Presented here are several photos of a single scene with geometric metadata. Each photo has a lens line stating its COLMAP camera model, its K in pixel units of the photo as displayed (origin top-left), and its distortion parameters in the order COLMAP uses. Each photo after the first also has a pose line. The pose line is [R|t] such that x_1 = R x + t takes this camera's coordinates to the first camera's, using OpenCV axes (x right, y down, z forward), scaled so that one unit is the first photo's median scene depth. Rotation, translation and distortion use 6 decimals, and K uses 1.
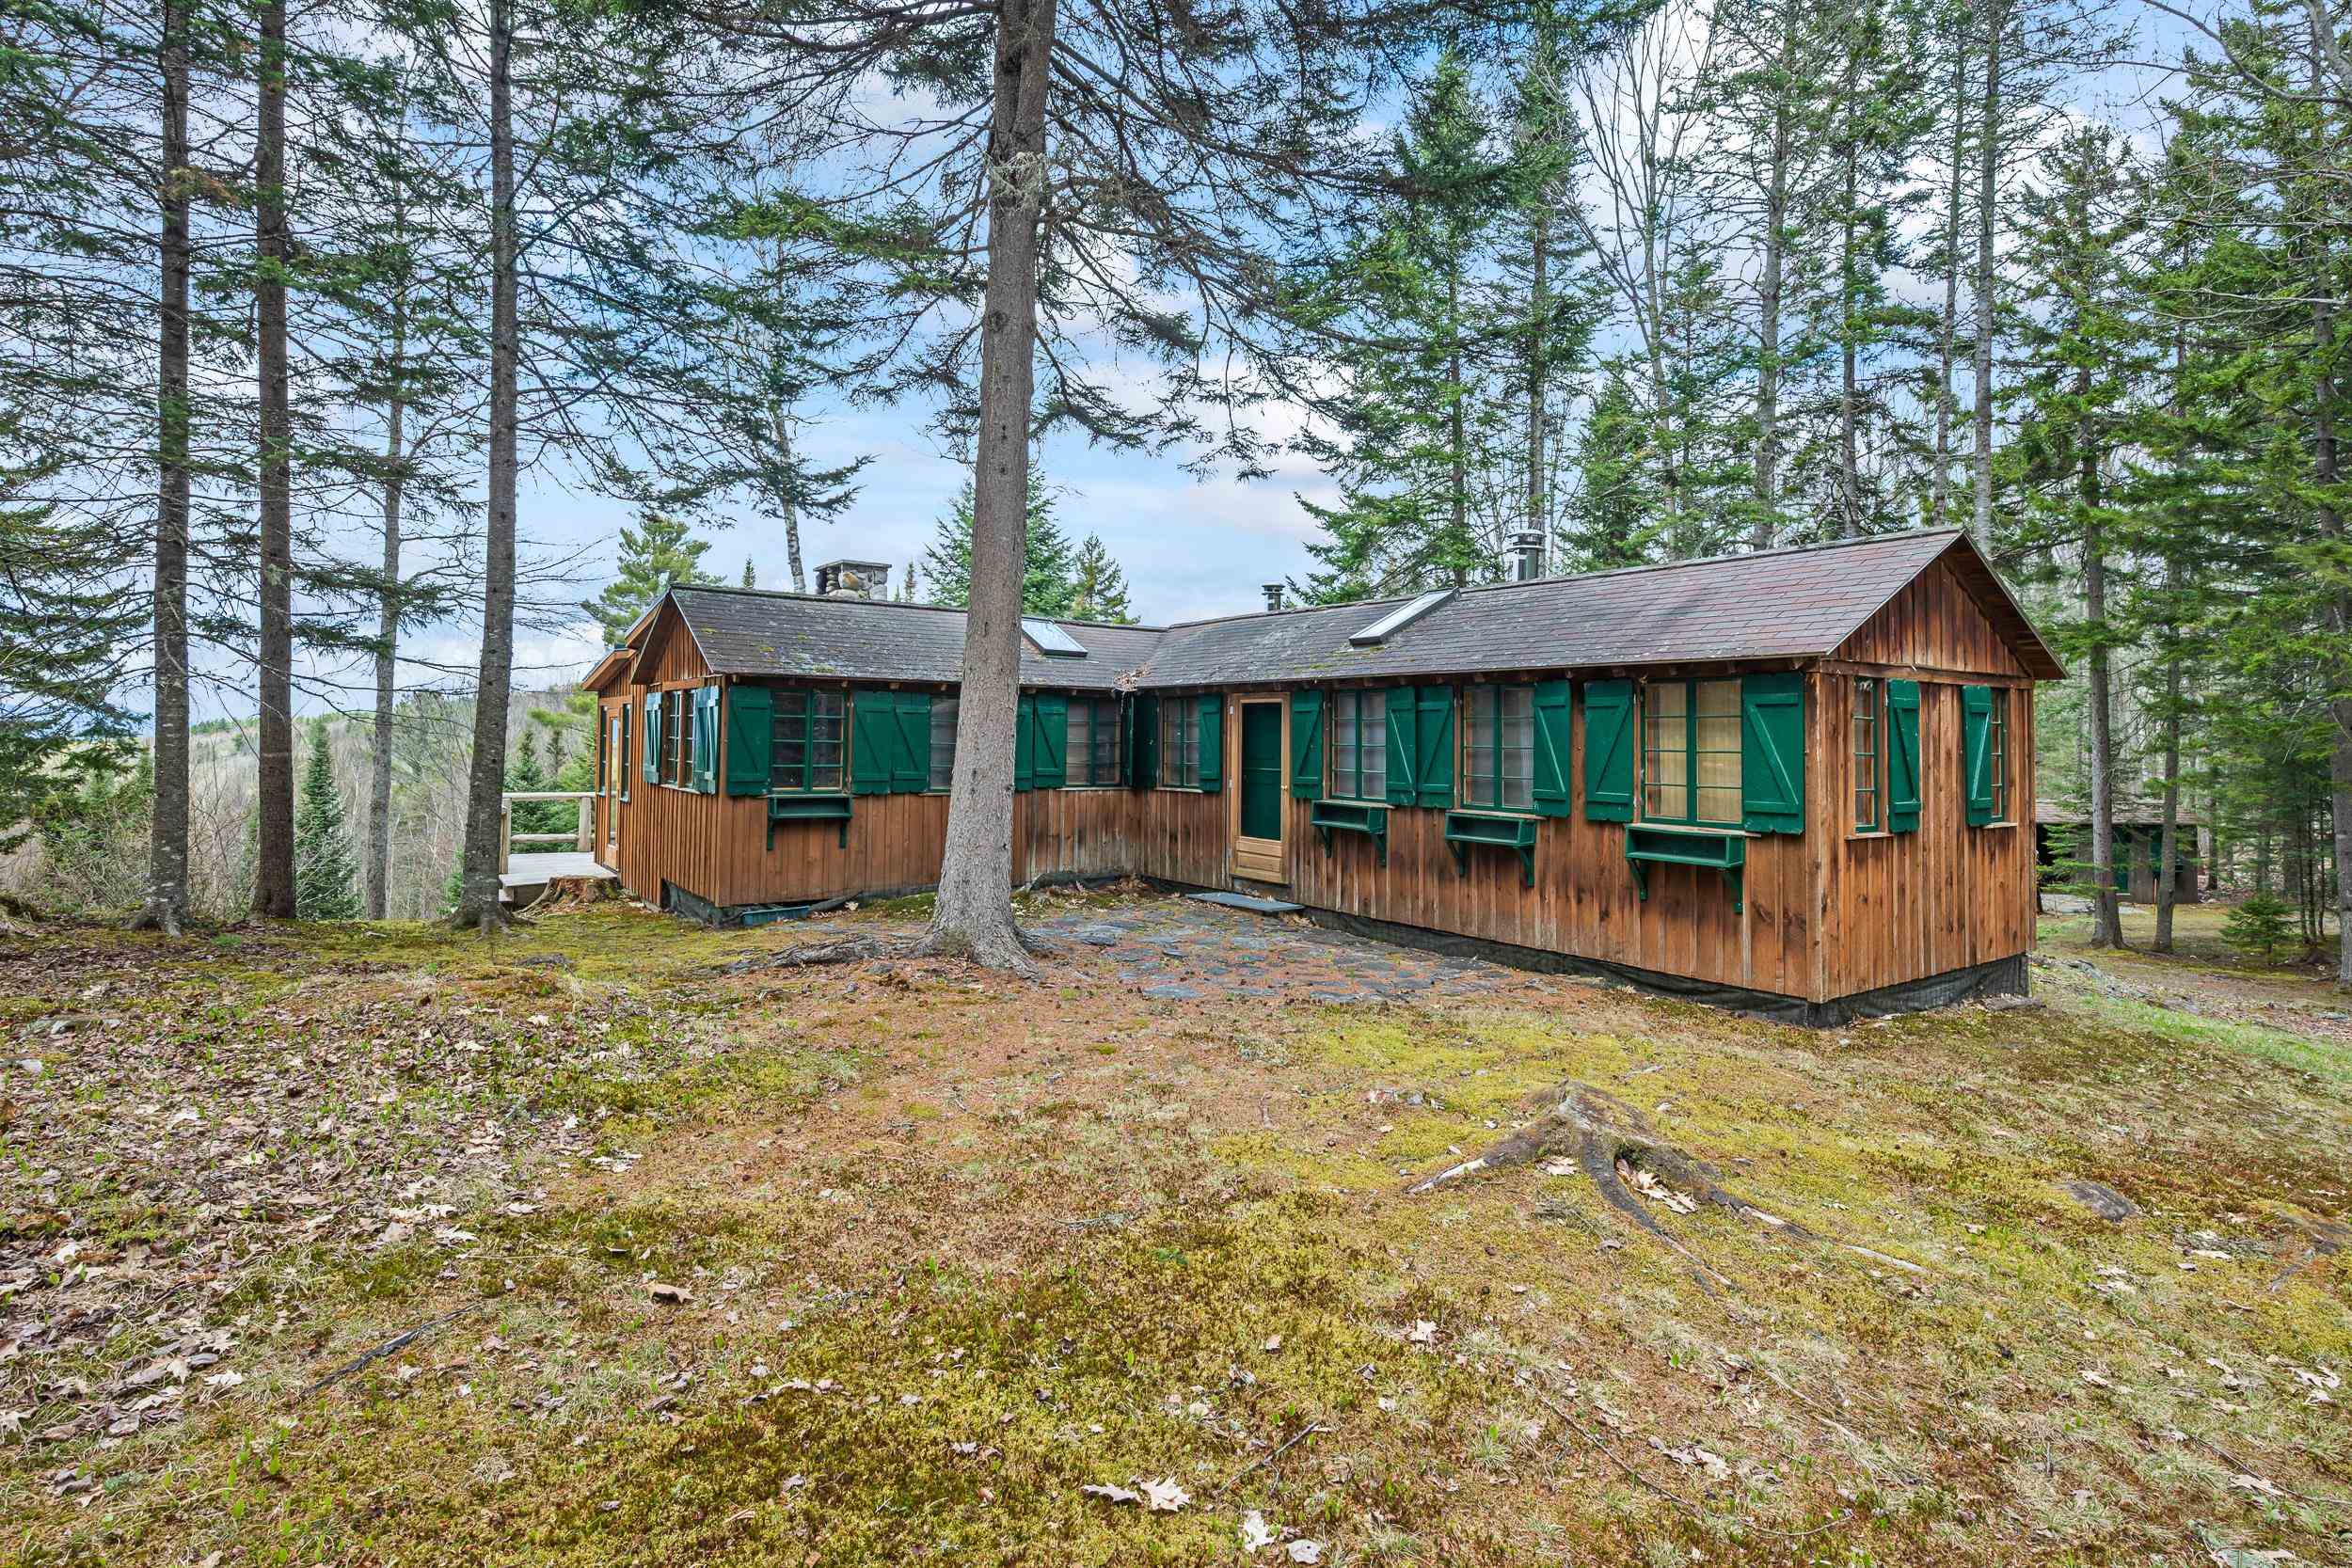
lens RADIAL K [[1184.6, 0, 1174.8], [0, 1184.6, 723.7], [0, 0, 1]] dist [0.002721, 0.000948]
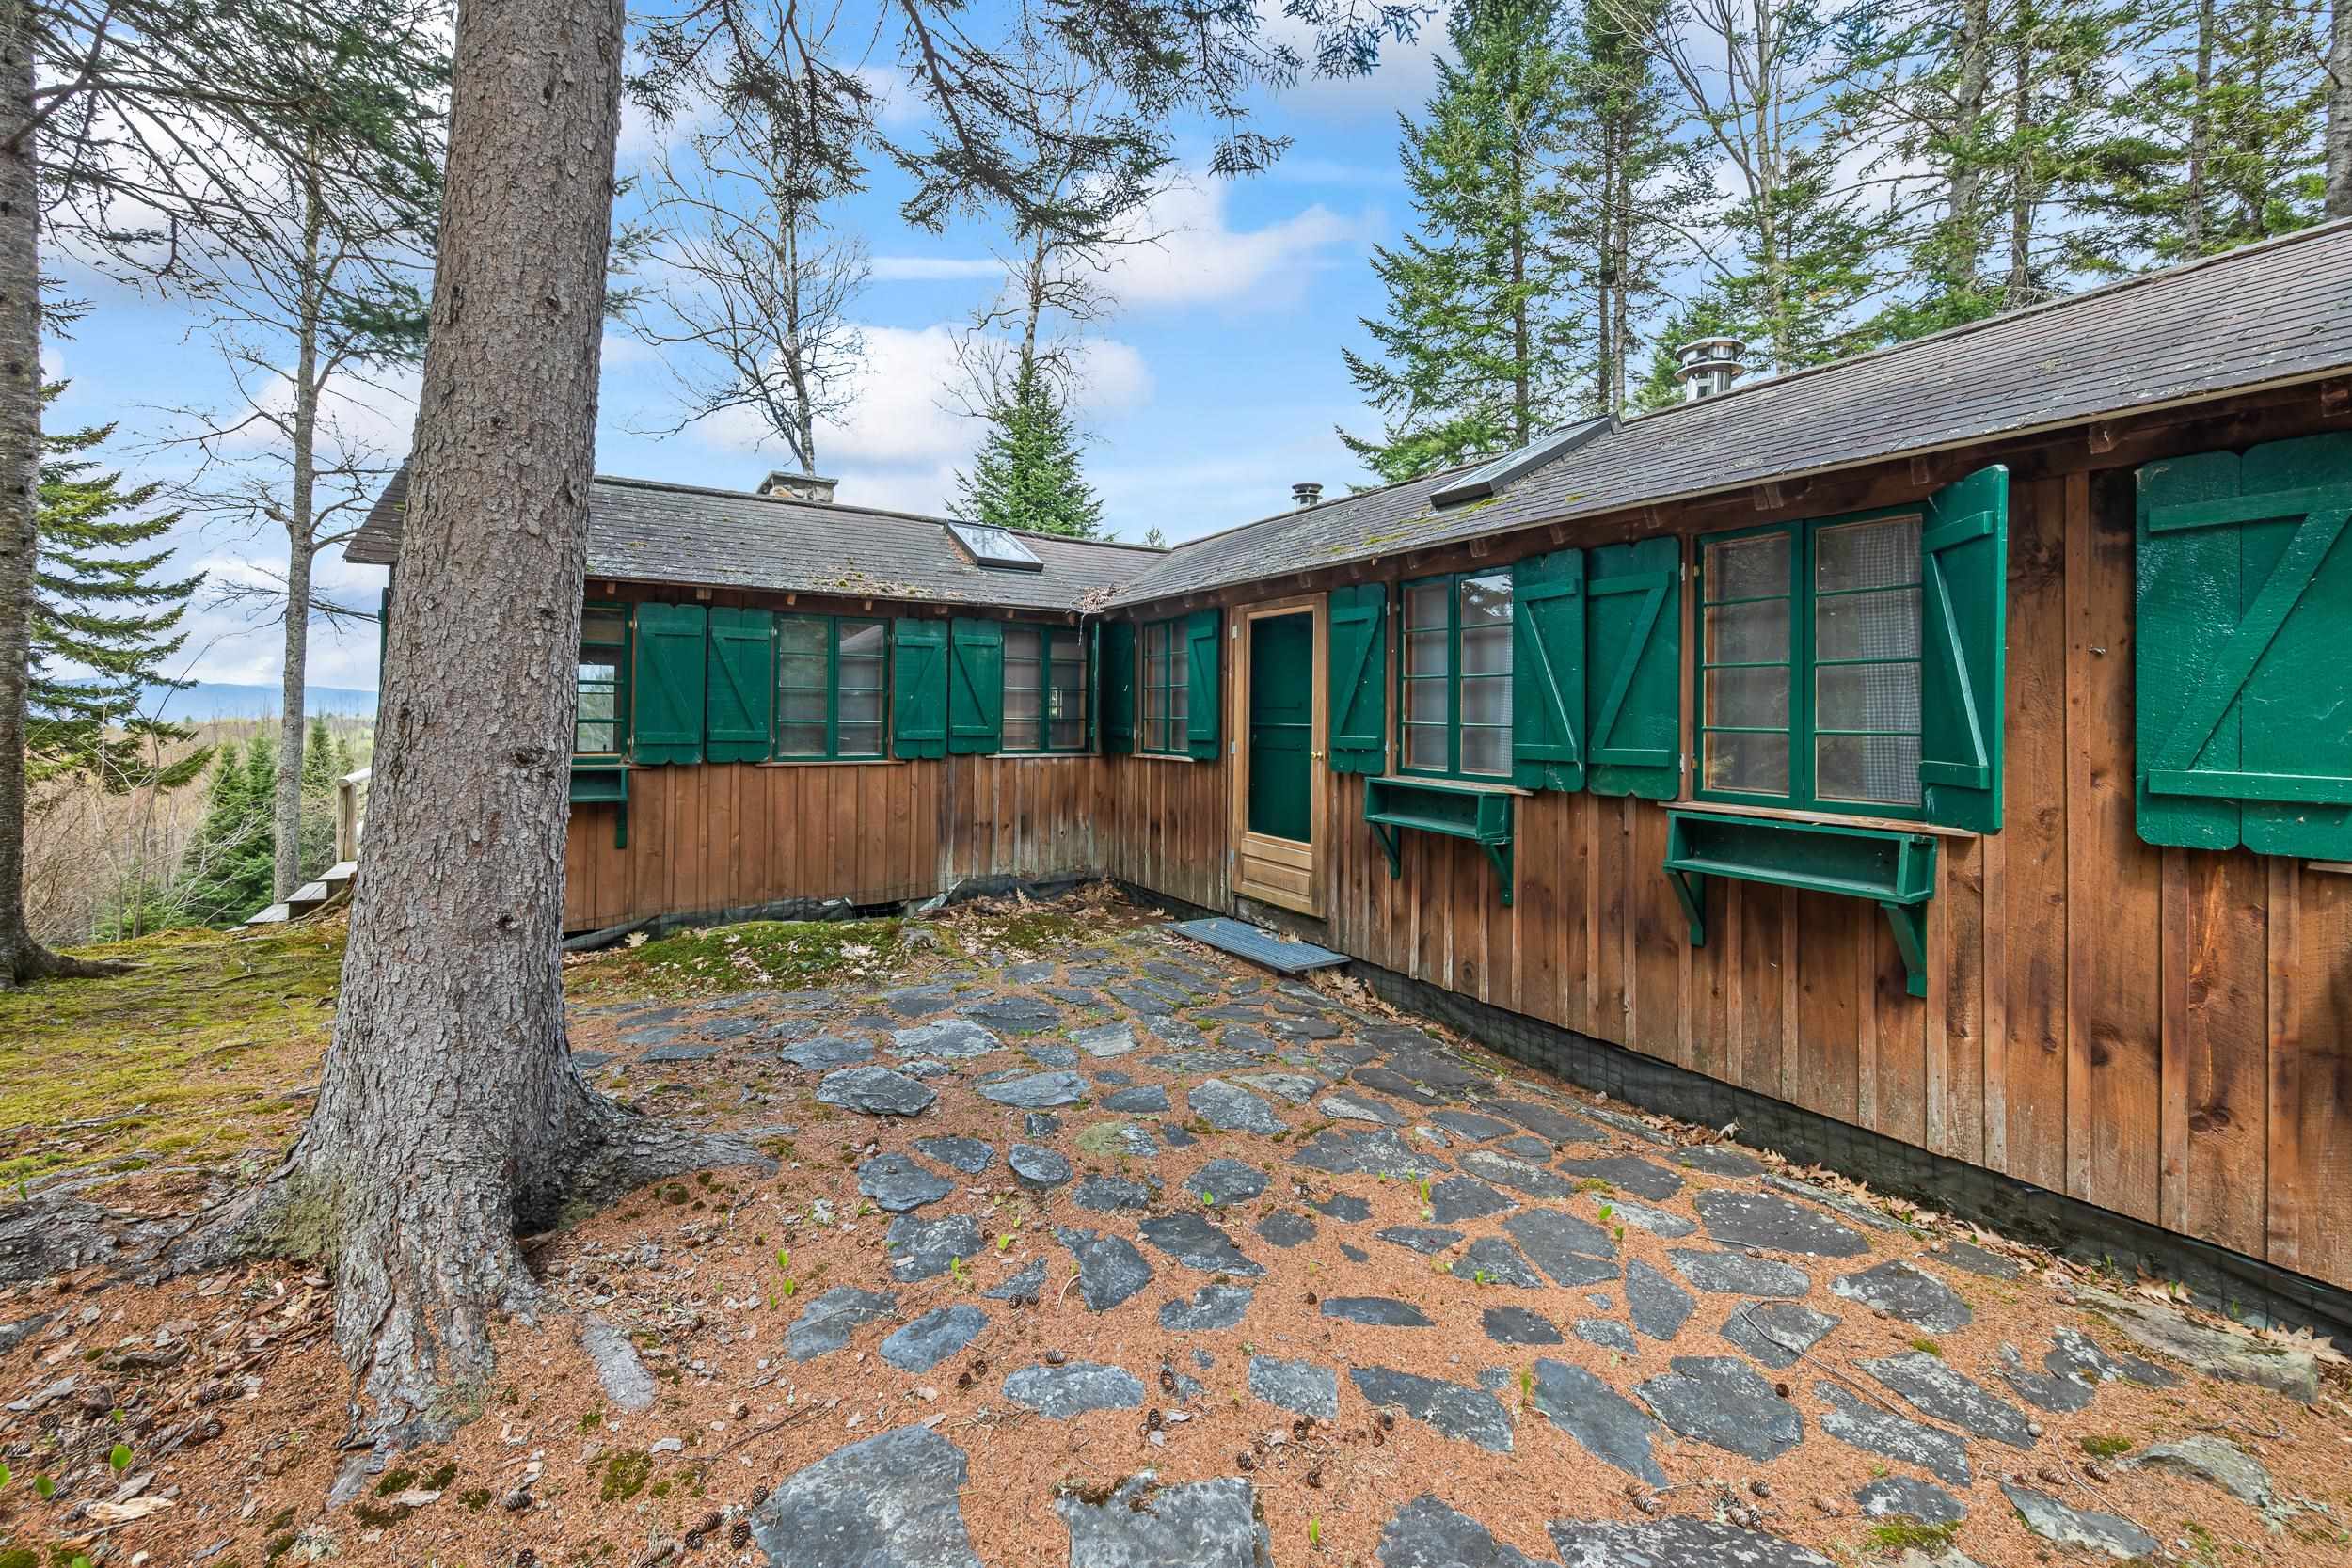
lens RADIAL K [[934.6, 0, 1195.9], [0, 934.6, 711.2], [0, 0, 1]] dist [-0.004213, -0.000084]
pose [[0.998802, -0.001718, -0.048909, 0.053789], [0.002124, 0.999964, 0.008254, 0.027871], [0.048893, -0.008348, 0.998769, 0.521703]]
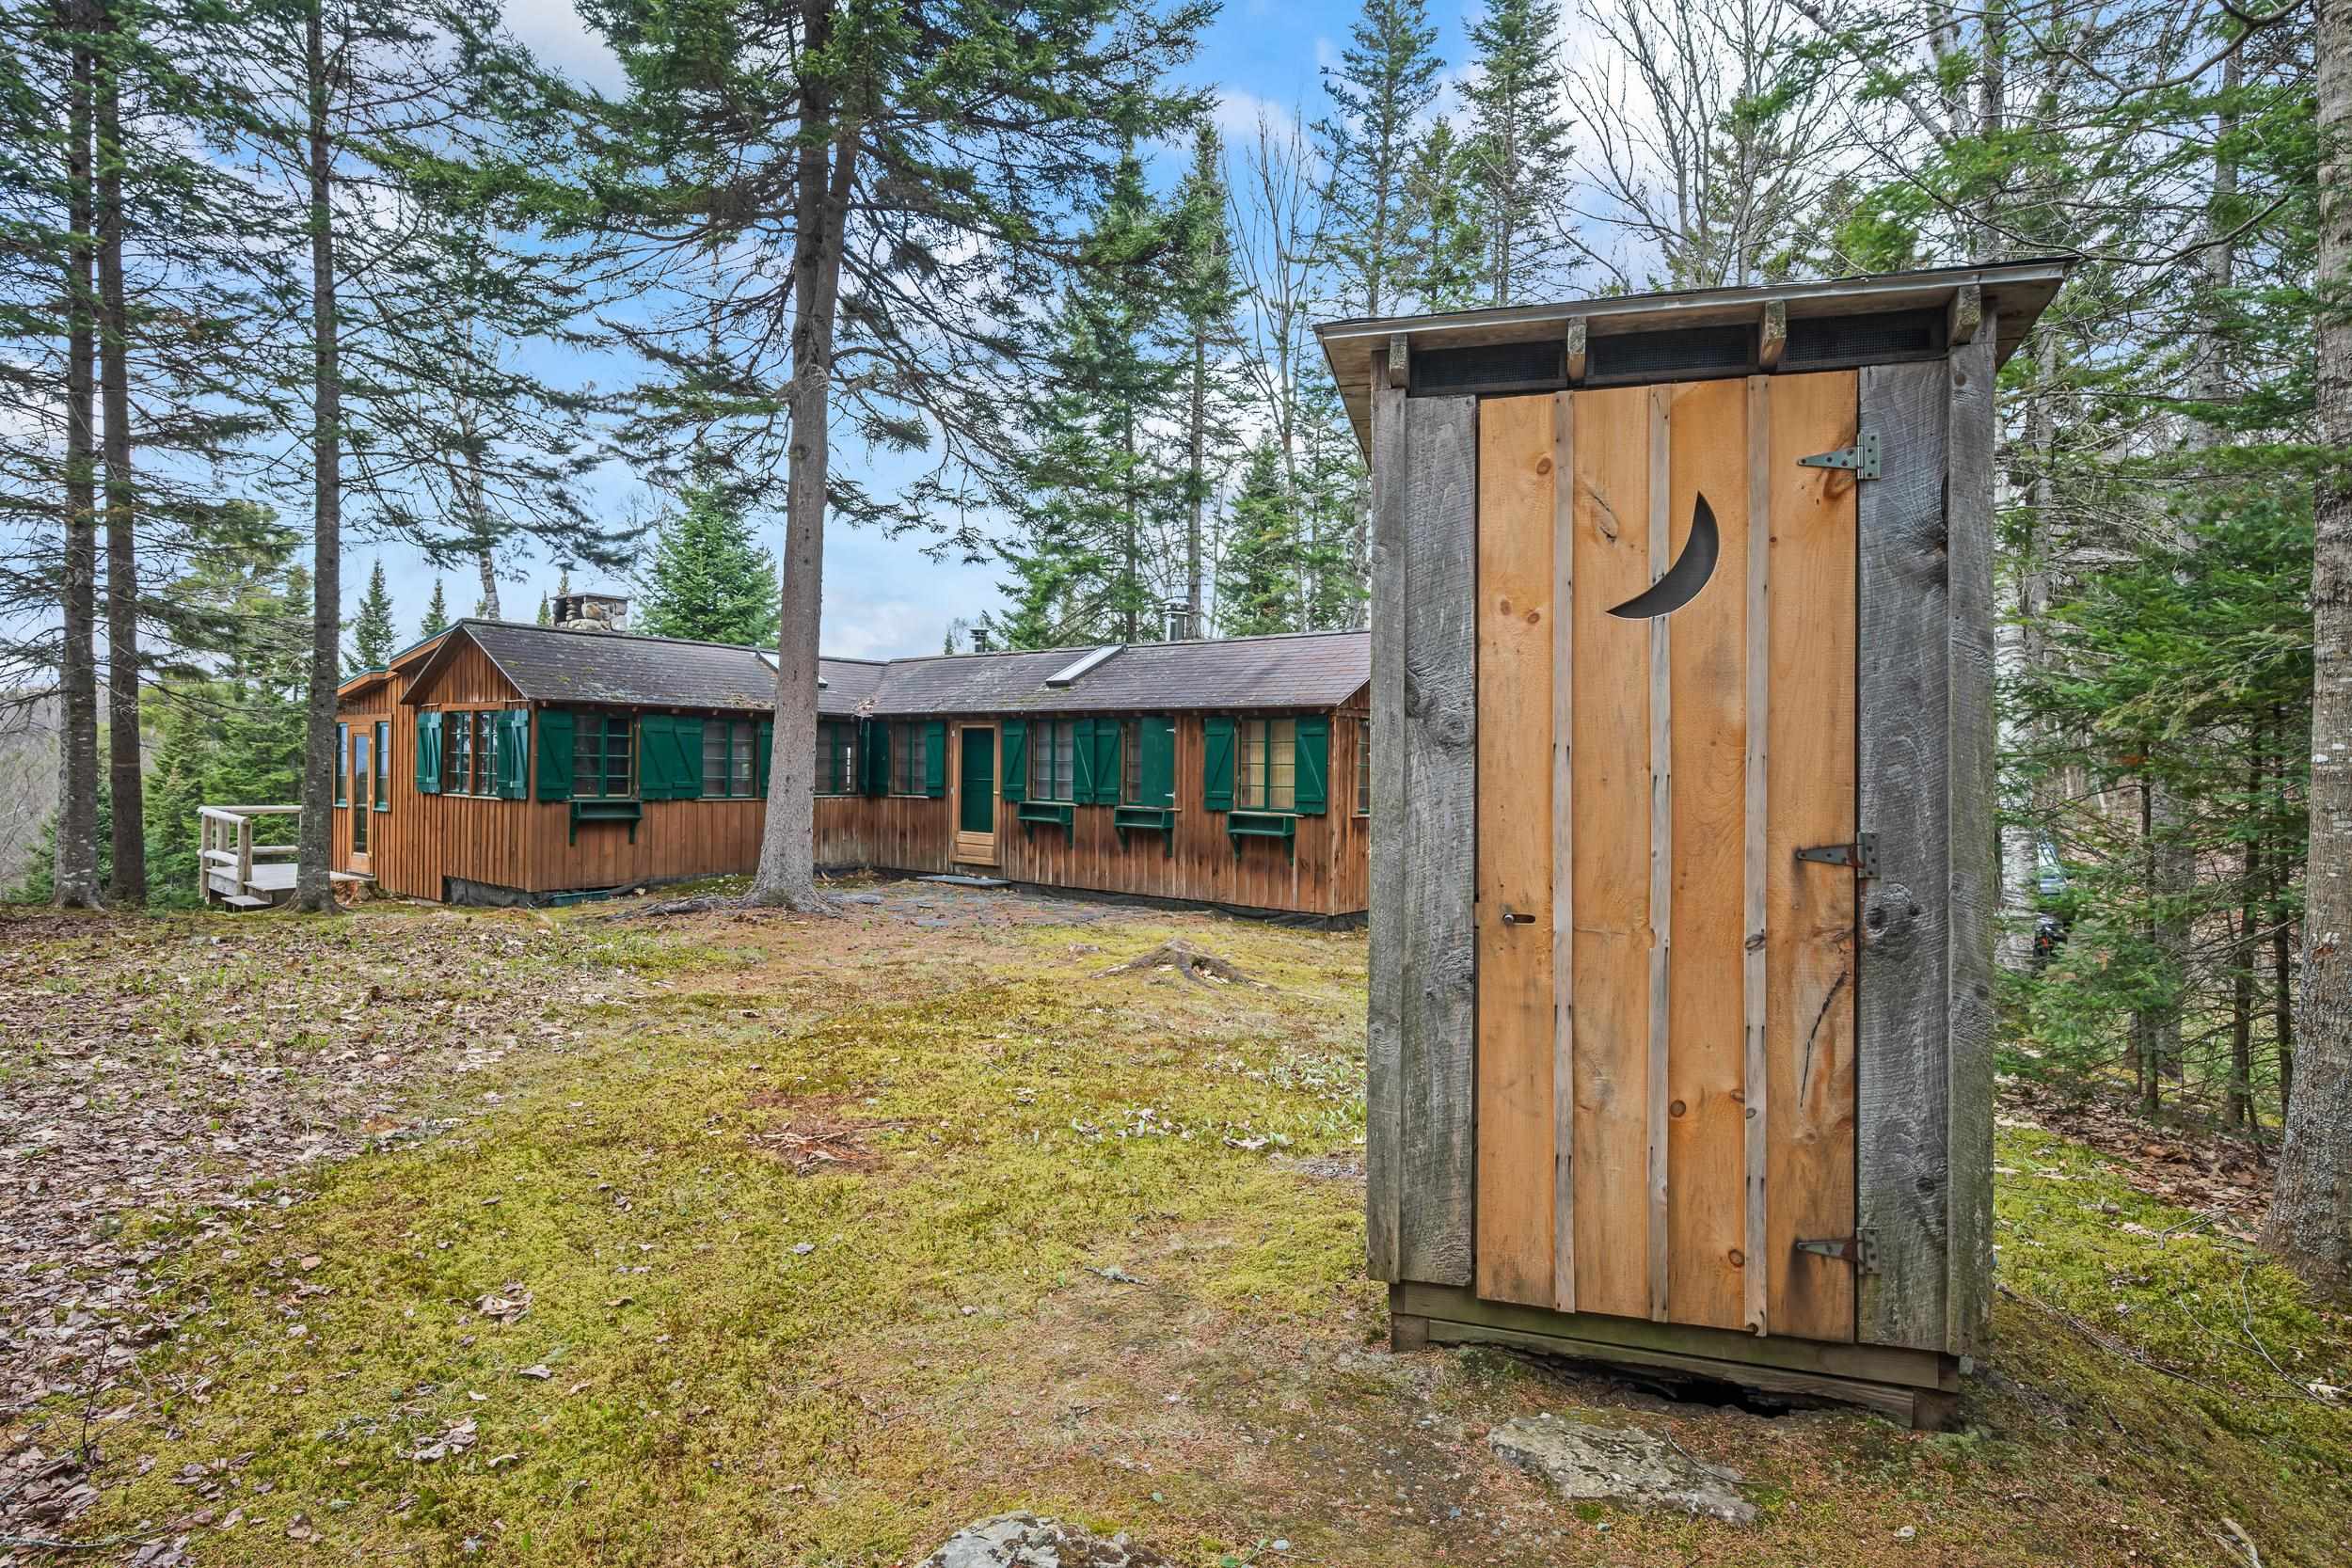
lens RADIAL K [[1282.2, 0, 1172.8], [0, 1282.2, 777.1], [0, 0, 1]] dist [-0.002079, -0.000064]
pose [[0.965464, 0.000601, 0.260534, -0.087849], [-0.007439, 0.999653, 0.025260, -0.001060], [-0.260429, -0.026326, 0.965134, -0.420596]]
